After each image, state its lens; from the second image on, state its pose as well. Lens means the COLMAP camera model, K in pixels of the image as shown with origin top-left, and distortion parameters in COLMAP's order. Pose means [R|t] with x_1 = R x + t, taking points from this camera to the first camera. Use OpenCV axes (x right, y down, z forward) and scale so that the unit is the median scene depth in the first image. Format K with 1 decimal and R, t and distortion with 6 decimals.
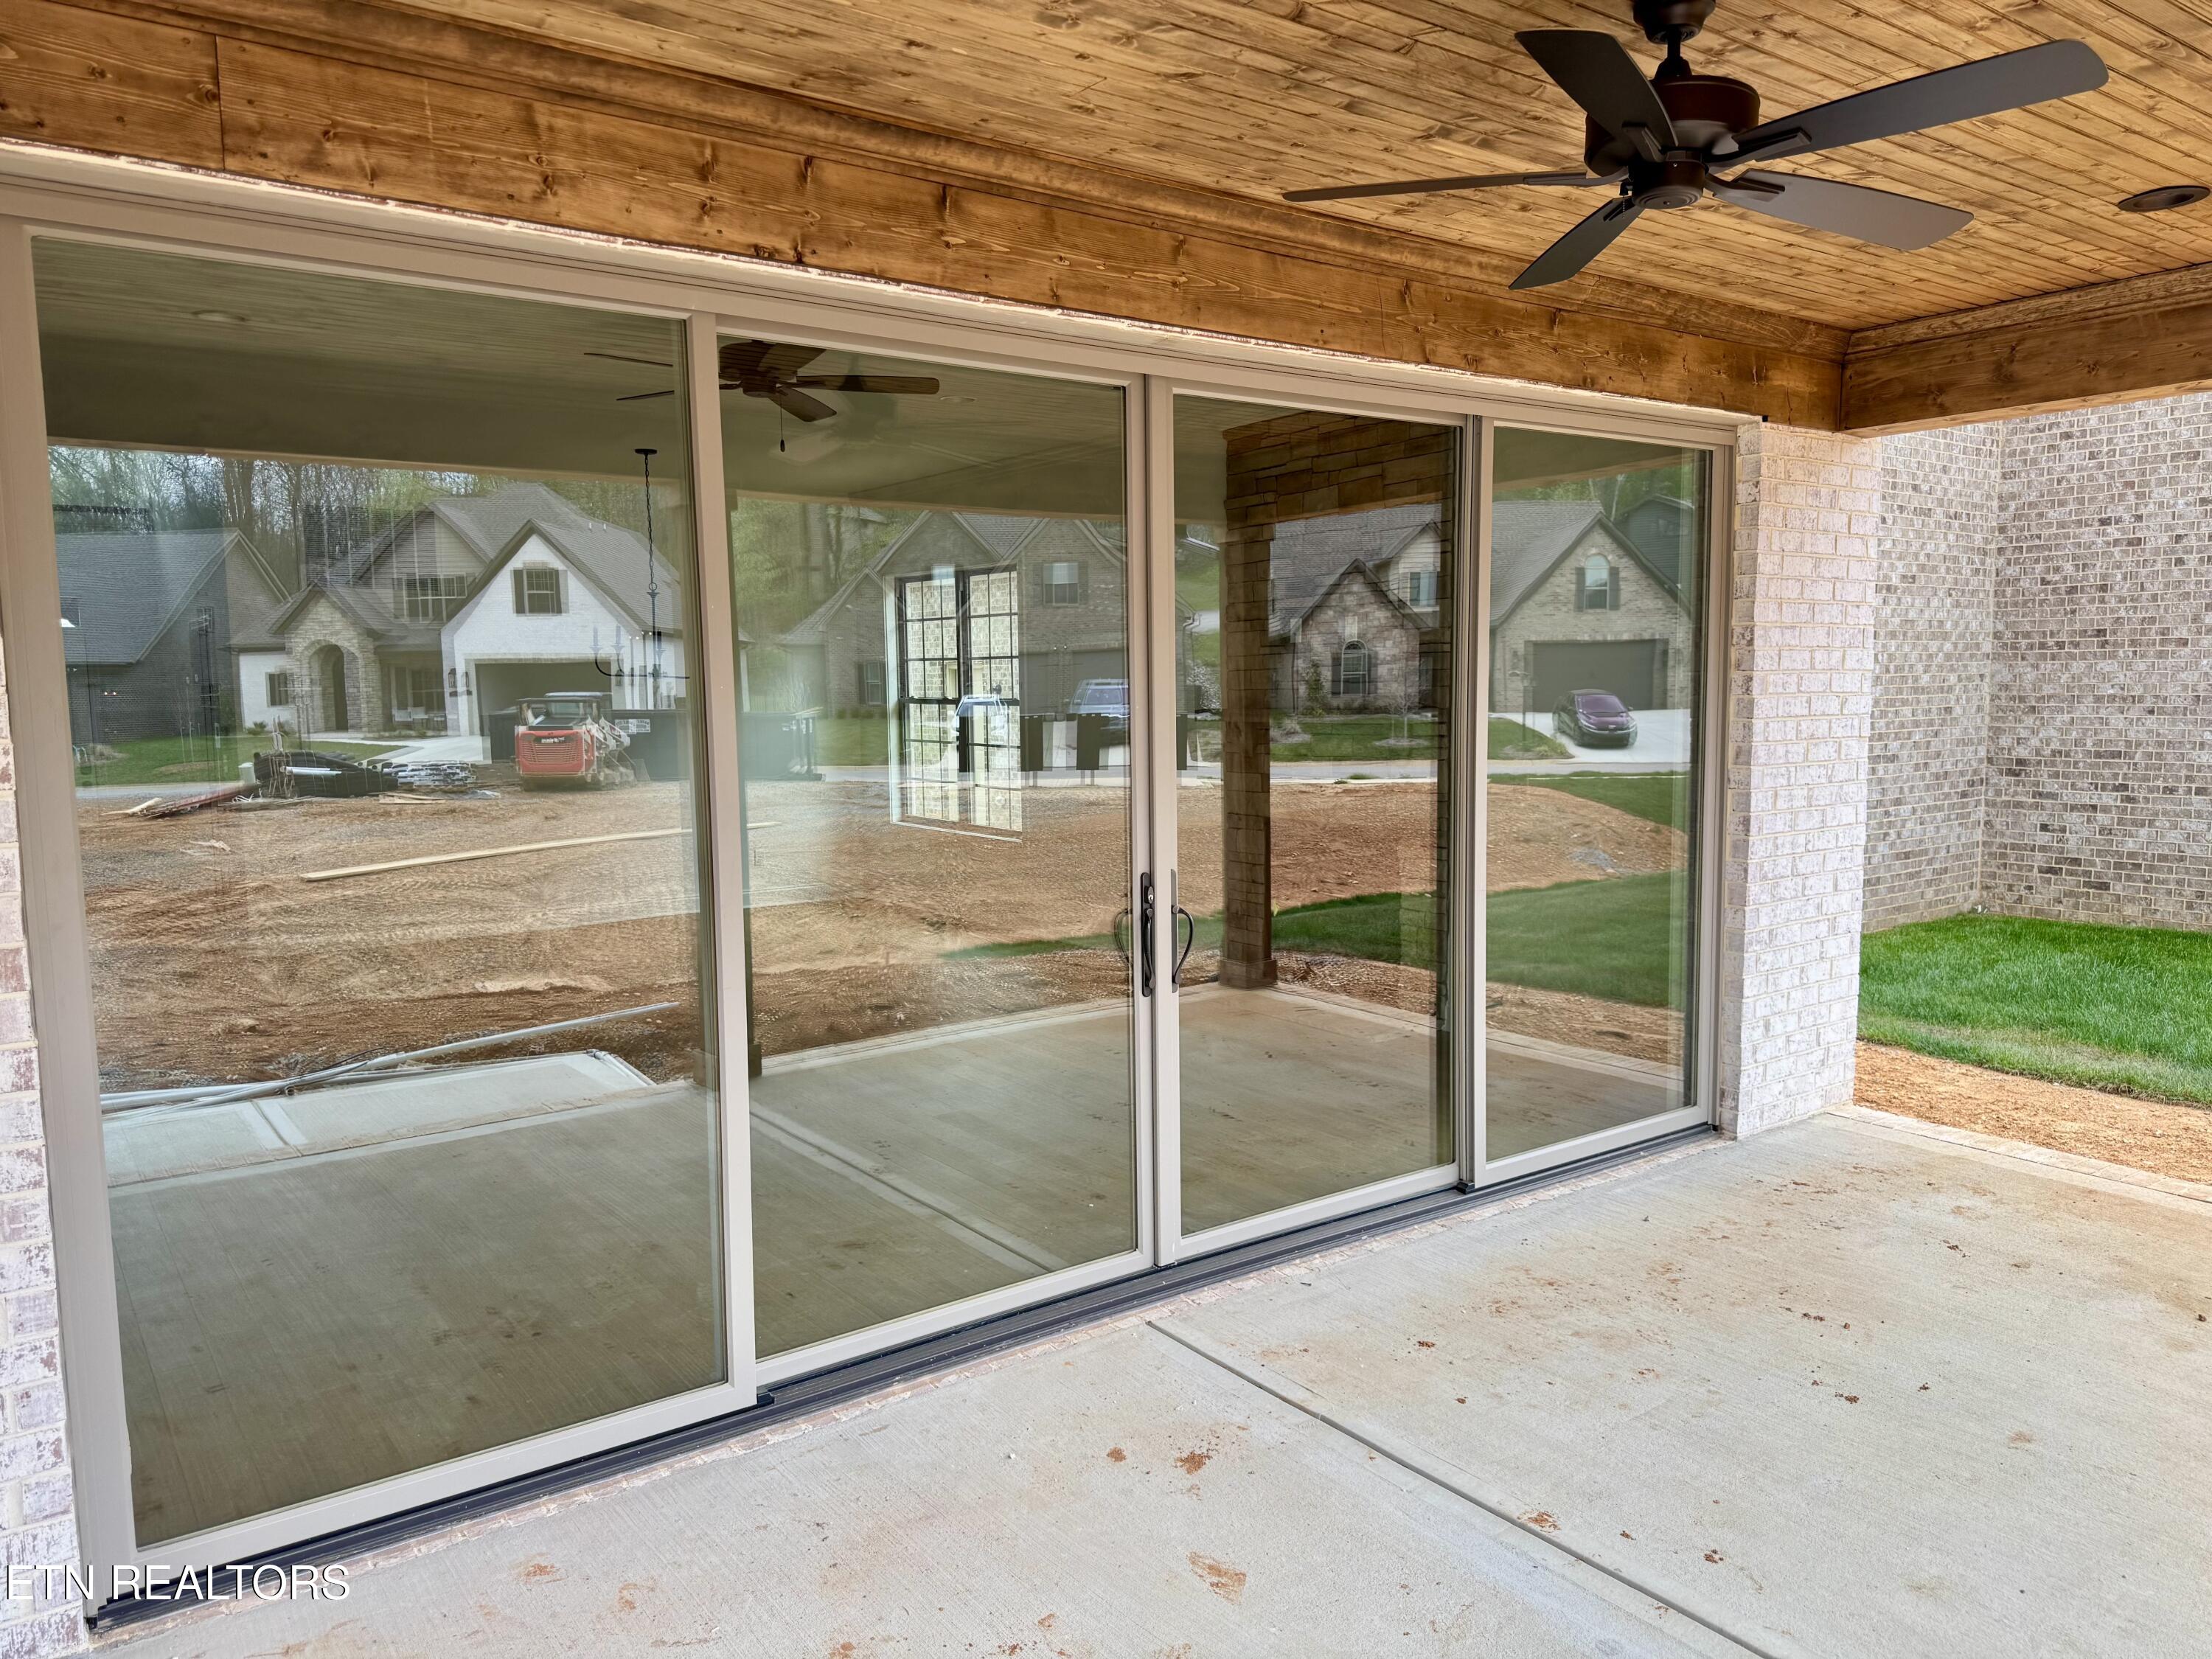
lens RADIAL K [[1568.7, 0, 1110.8], [0, 1568.7, 842.6], [0, 0, 1]] dist [0.010549, -0.007741]
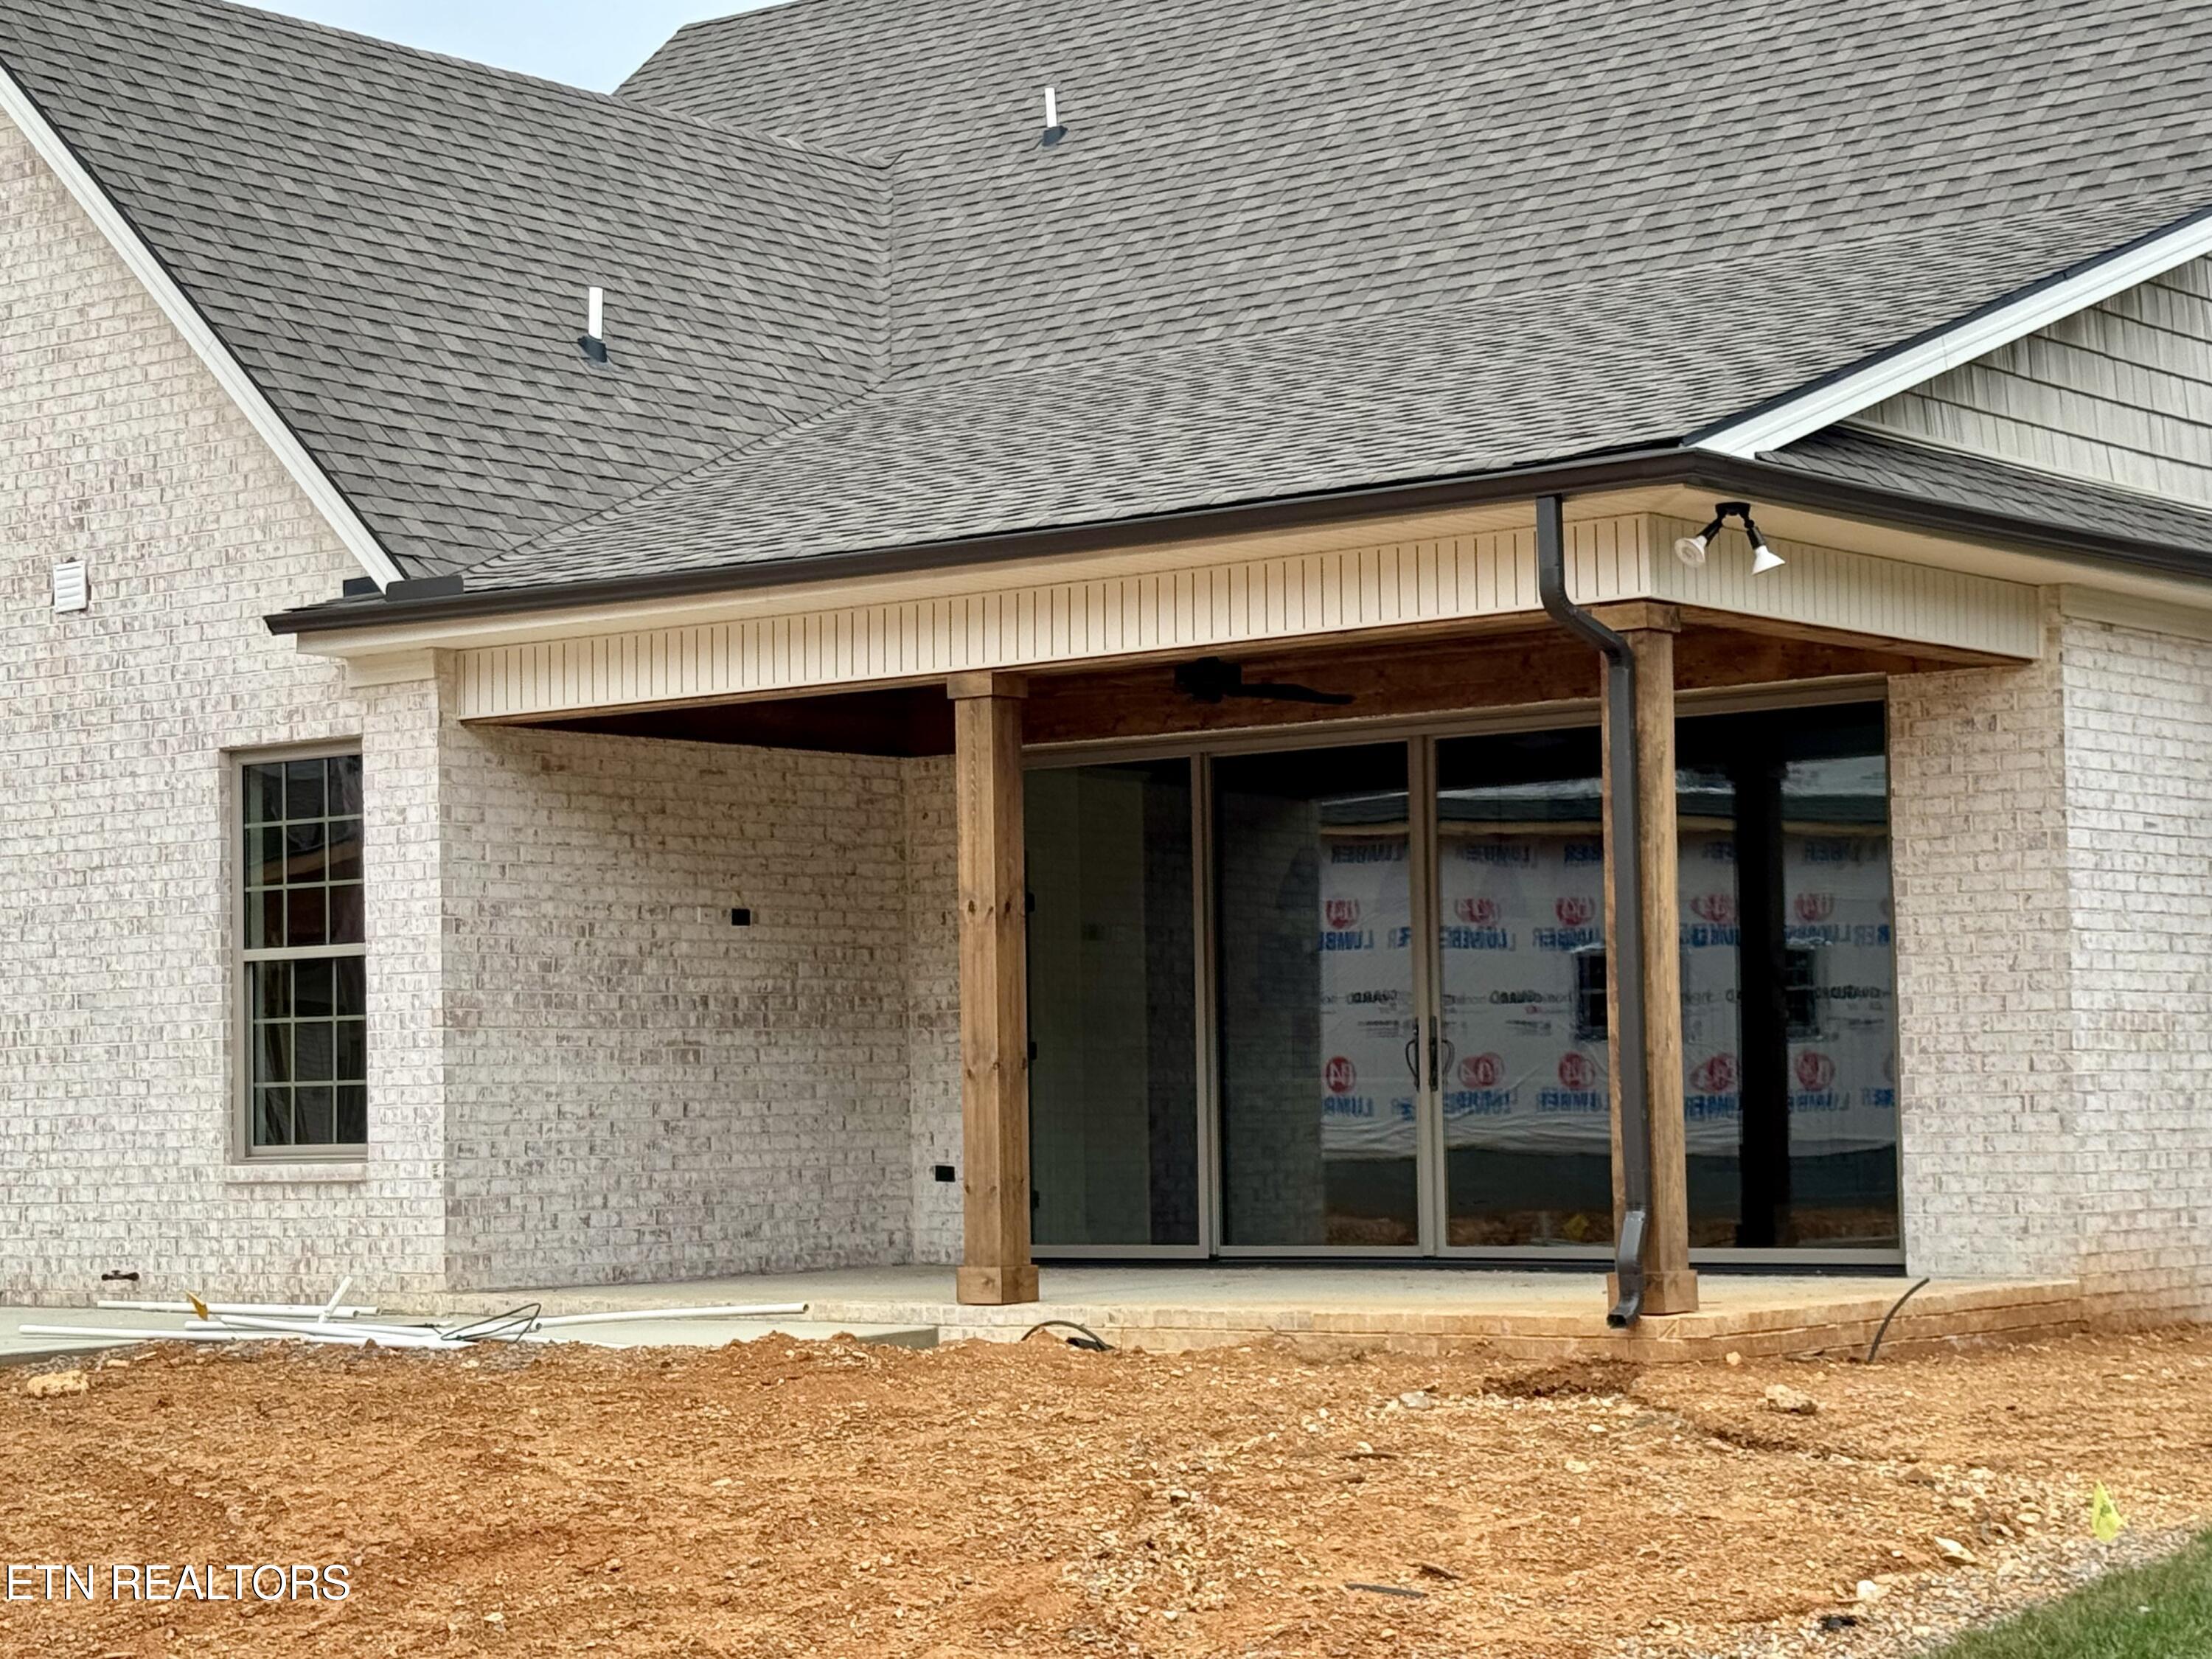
lens RADIAL K [[4472.2, 0, 1099.5], [0, 4472.2, 864.1], [0, 0, 1]] dist [0.105080, 0.087808]
pose [[0.272538, -0.049339, -0.960879, 4.842001], [-0.086016, 0.993436, -0.075408, 0.263391], [0.958292, 0.103203, 0.266505, -0.683320]]
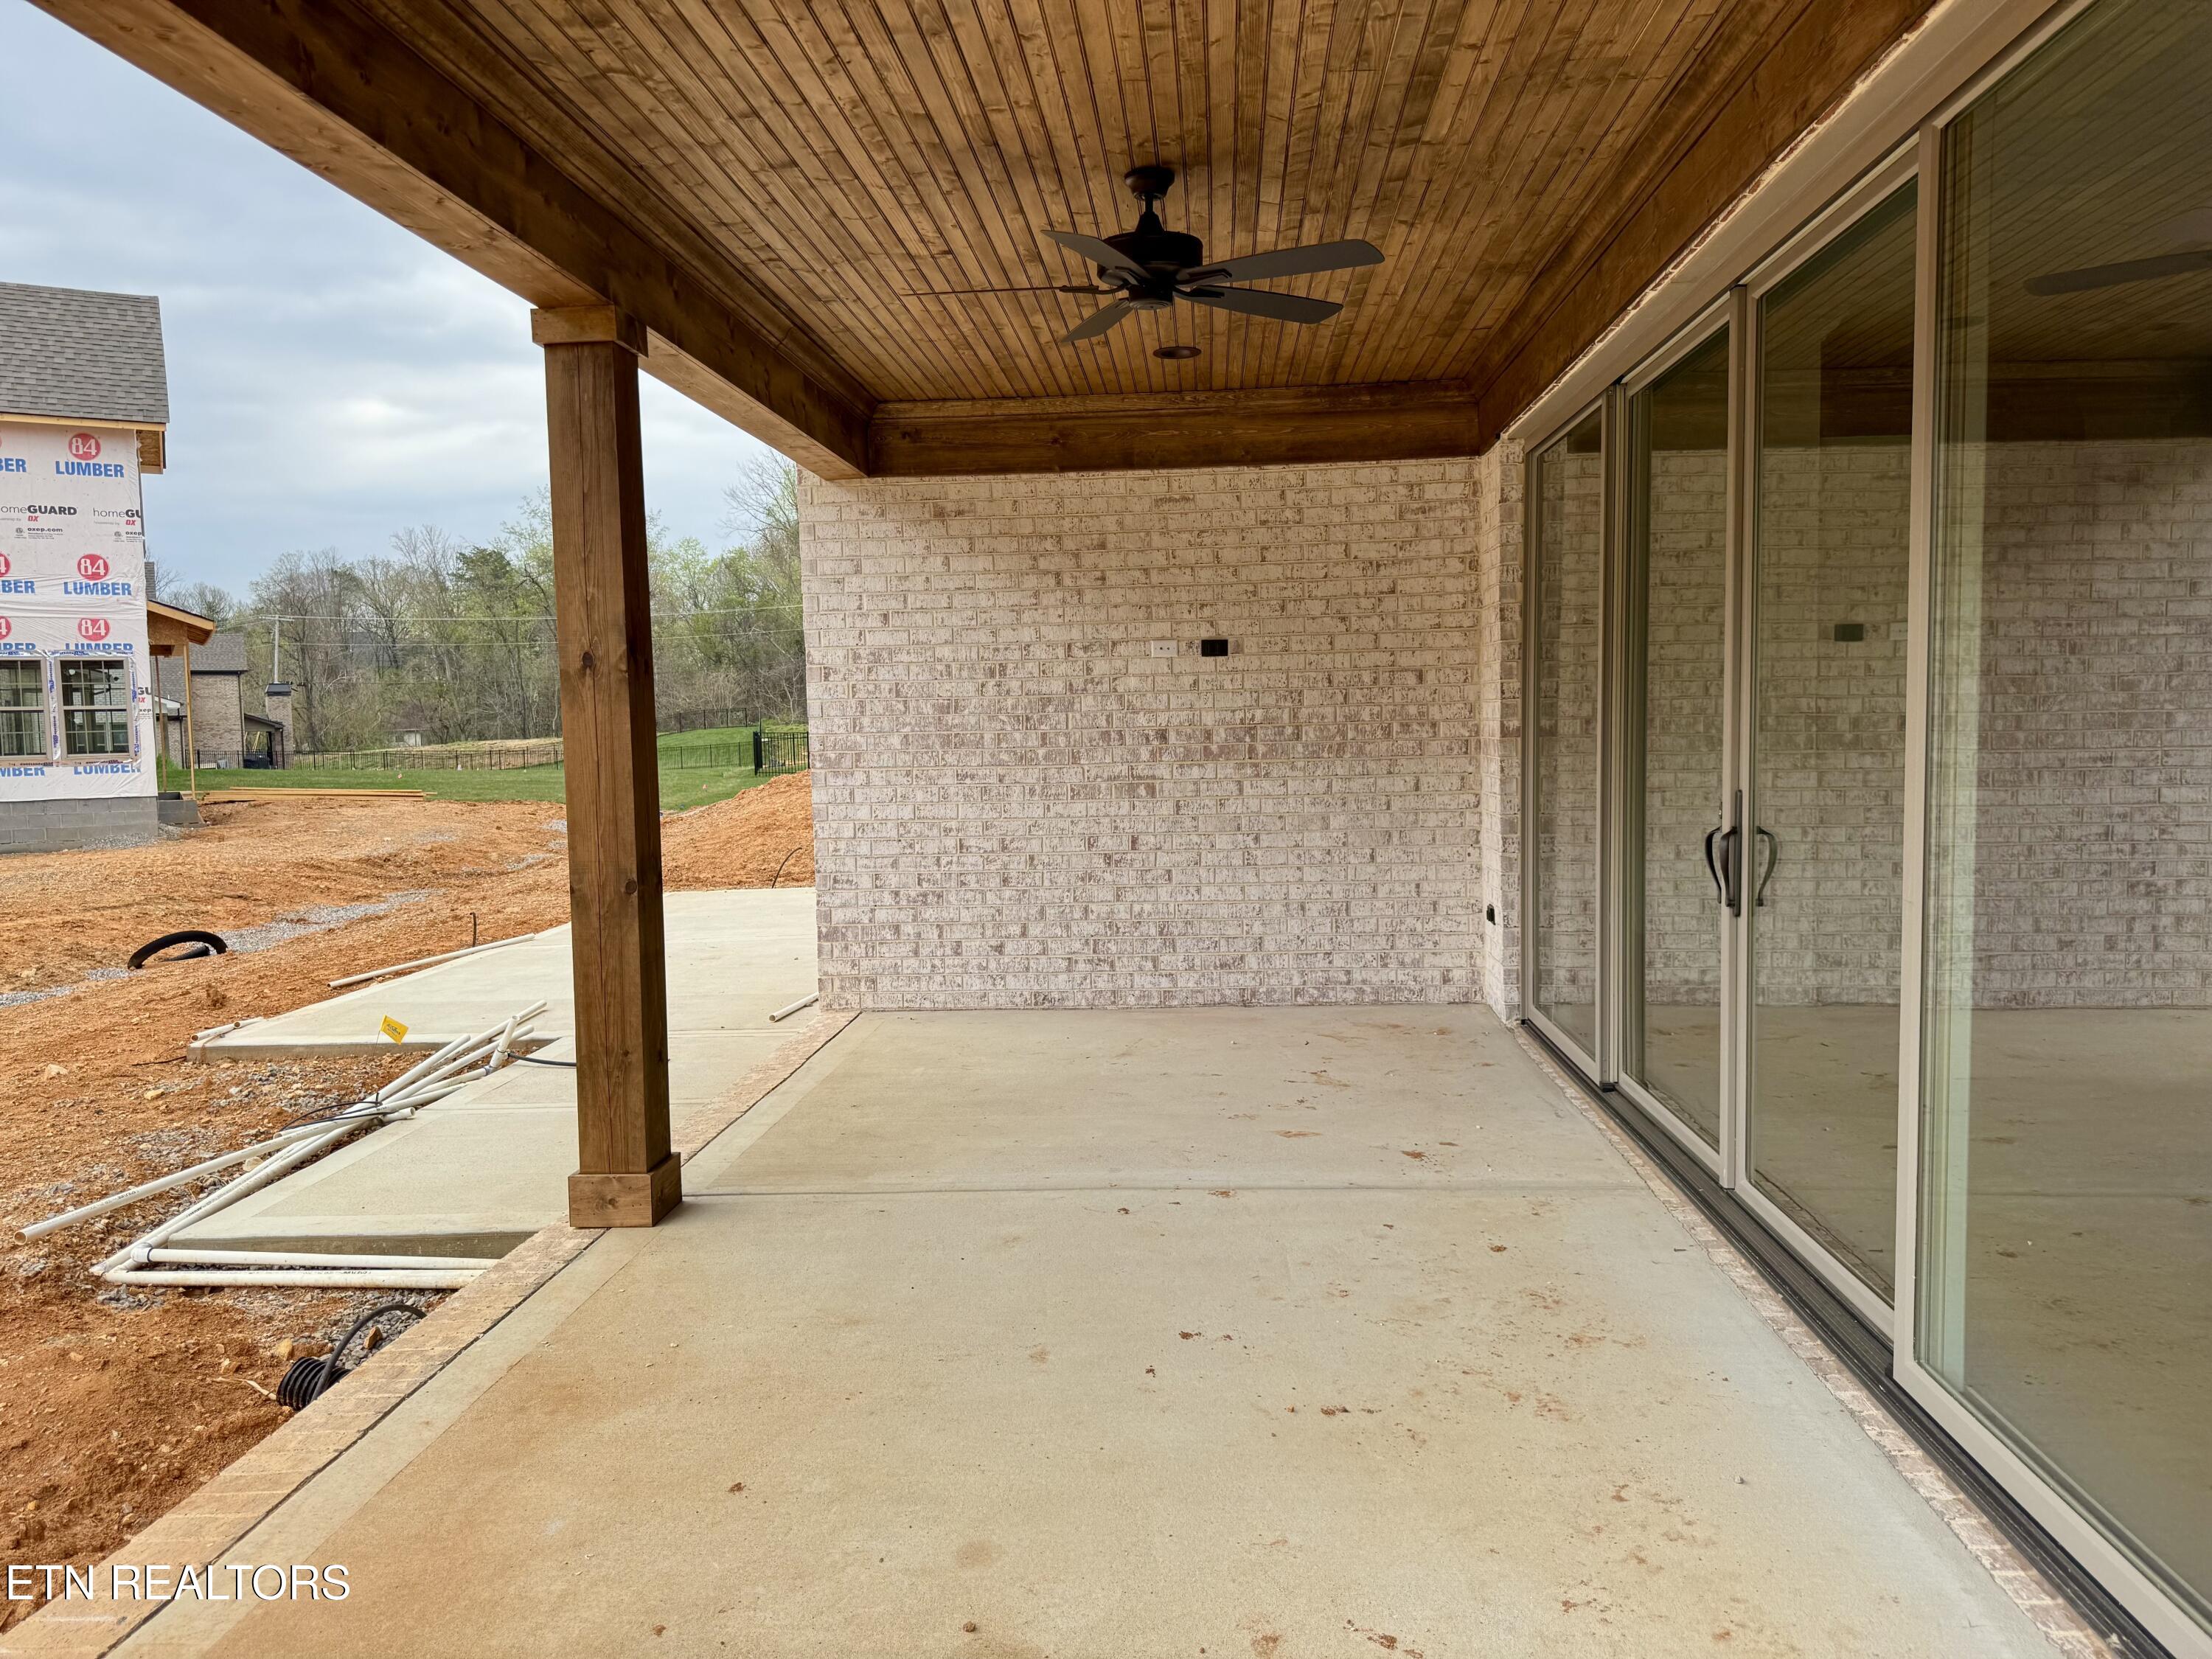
lens RADIAL K [[1558.3, 0, 1121.1], [0, 1558.3, 833.5], [0, 0, 1]] dist [0.155823, -0.259775]
pose [[-0.640919, 0.080669, -0.763358, 1.117338], [-0.052969, 0.987444, 0.148823, -0.088017], [0.765778, 0.135818, -0.628599, 1.414052]]
